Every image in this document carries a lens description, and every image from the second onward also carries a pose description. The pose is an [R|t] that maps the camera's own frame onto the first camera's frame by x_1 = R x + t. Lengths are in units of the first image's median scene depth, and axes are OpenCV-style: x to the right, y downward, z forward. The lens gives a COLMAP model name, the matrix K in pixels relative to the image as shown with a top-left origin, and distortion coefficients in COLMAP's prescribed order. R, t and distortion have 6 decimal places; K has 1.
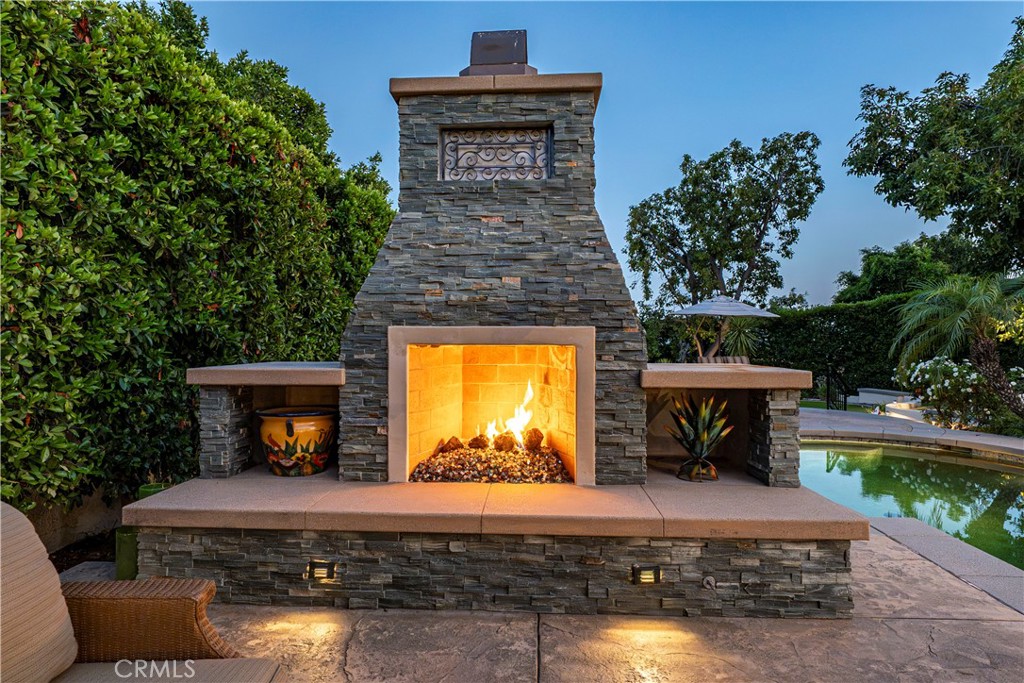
lens RADIAL K [[586.3, 0, 502.8], [0, 586.3, 337.9], [0, 0, 1]] dist [-0.004037, -0.001029]
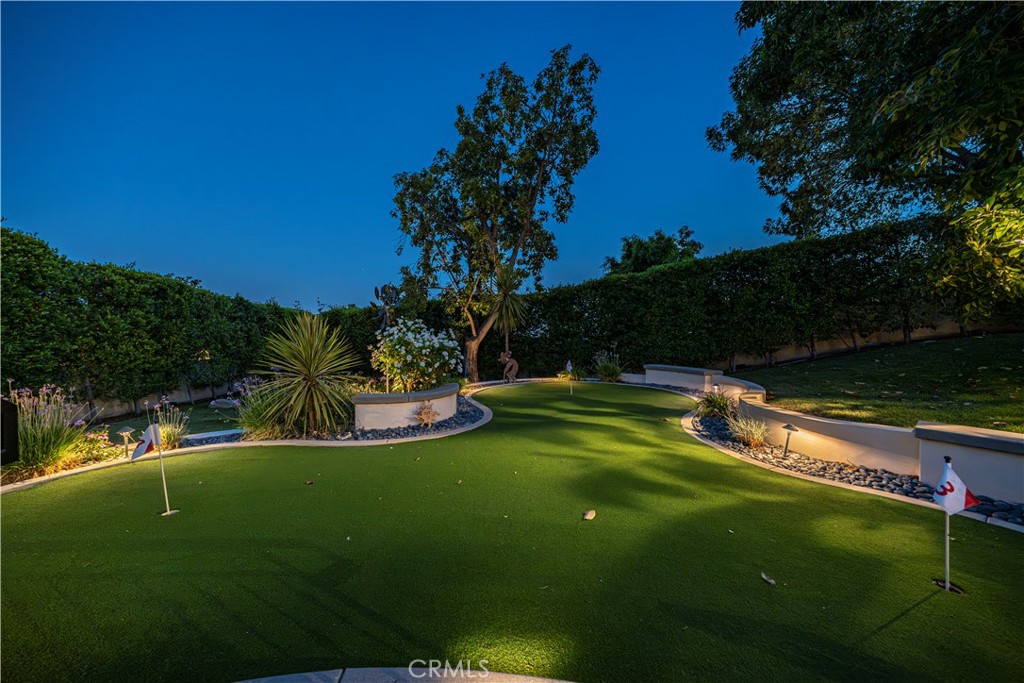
lens RADIAL K [[340.2, 0, 510.3], [0, 340.2, 340.1], [0, 0, 1]] dist [-0.000359, 0.000544]
pose [[0.953391, -0.006061, 0.301677, 1.596609], [0.001186, 0.999866, 0.016341, 0.240797], [-0.301736, -0.015222, 0.953270, 3.326705]]
